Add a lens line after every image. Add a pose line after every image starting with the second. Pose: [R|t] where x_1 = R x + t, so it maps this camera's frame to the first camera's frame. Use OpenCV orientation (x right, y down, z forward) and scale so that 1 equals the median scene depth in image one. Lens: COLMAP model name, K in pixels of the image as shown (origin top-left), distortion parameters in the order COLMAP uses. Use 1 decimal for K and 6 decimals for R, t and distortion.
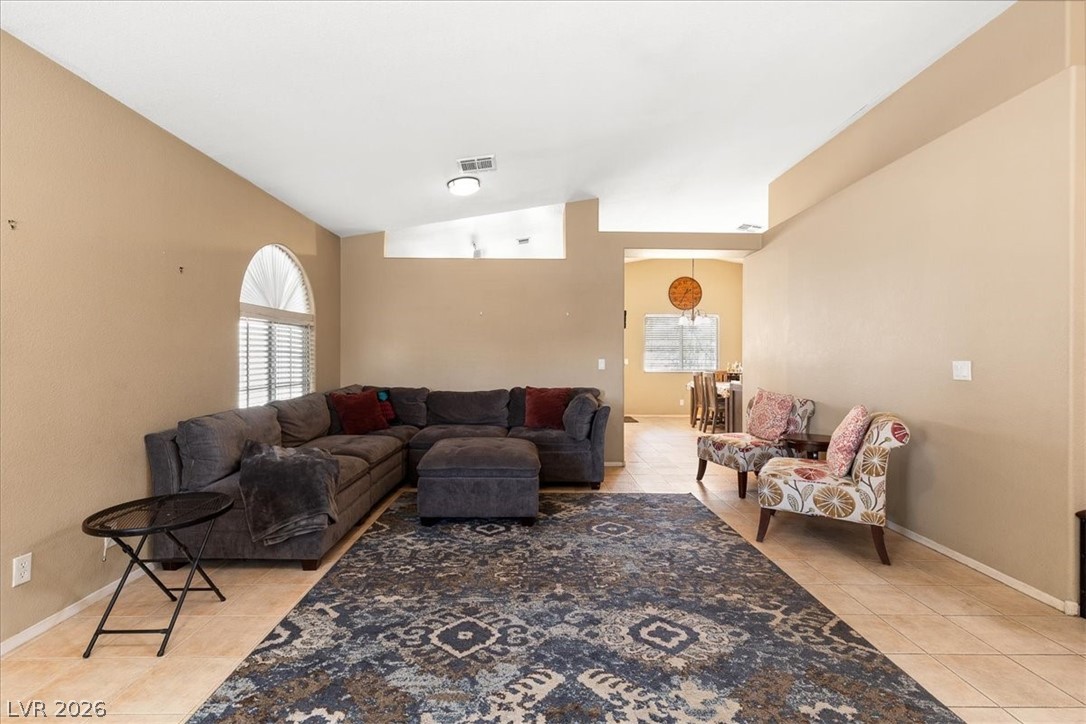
lens RADIAL K [[488.9, 0, 538.2], [0, 488.9, 359.5], [0, 0, 1]] dist [0.007279, -0.000591]
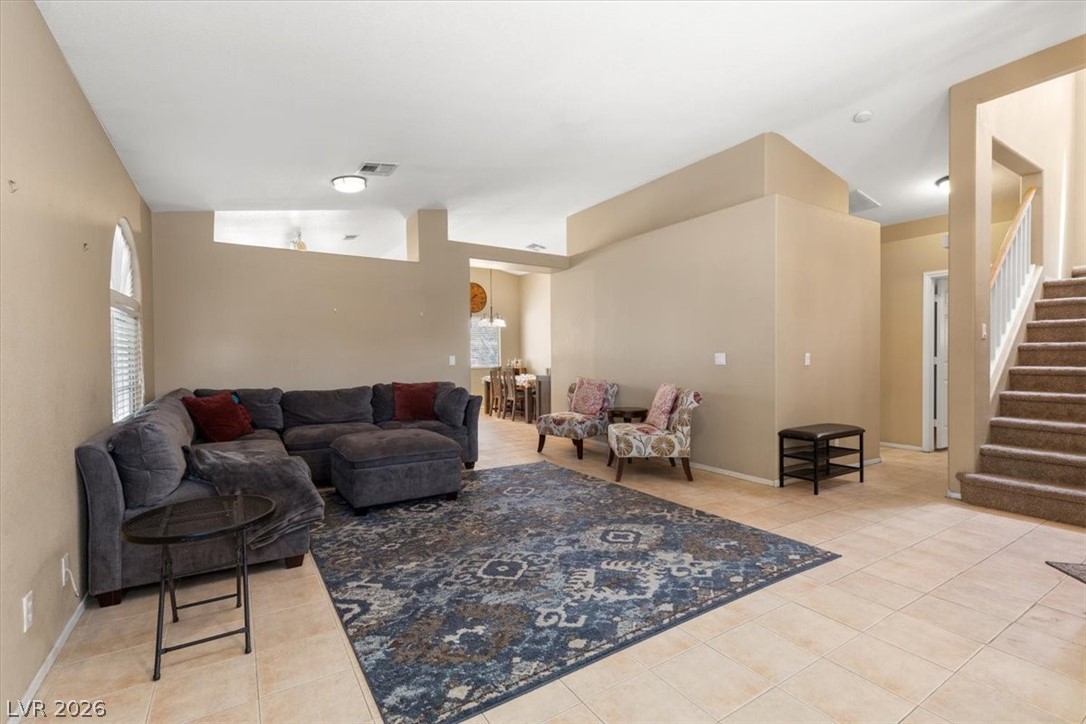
lens RADIAL K [[488.9, 0, 536.9], [0, 488.9, 366.8], [0, 0, 1]] dist [0.007279, -0.000591]
pose [[0.854291, -0.019432, 0.519431, -0.527687], [0.011755, 0.999768, 0.018069, 0.011732], [-0.519661, -0.009330, 0.854321, -0.094437]]
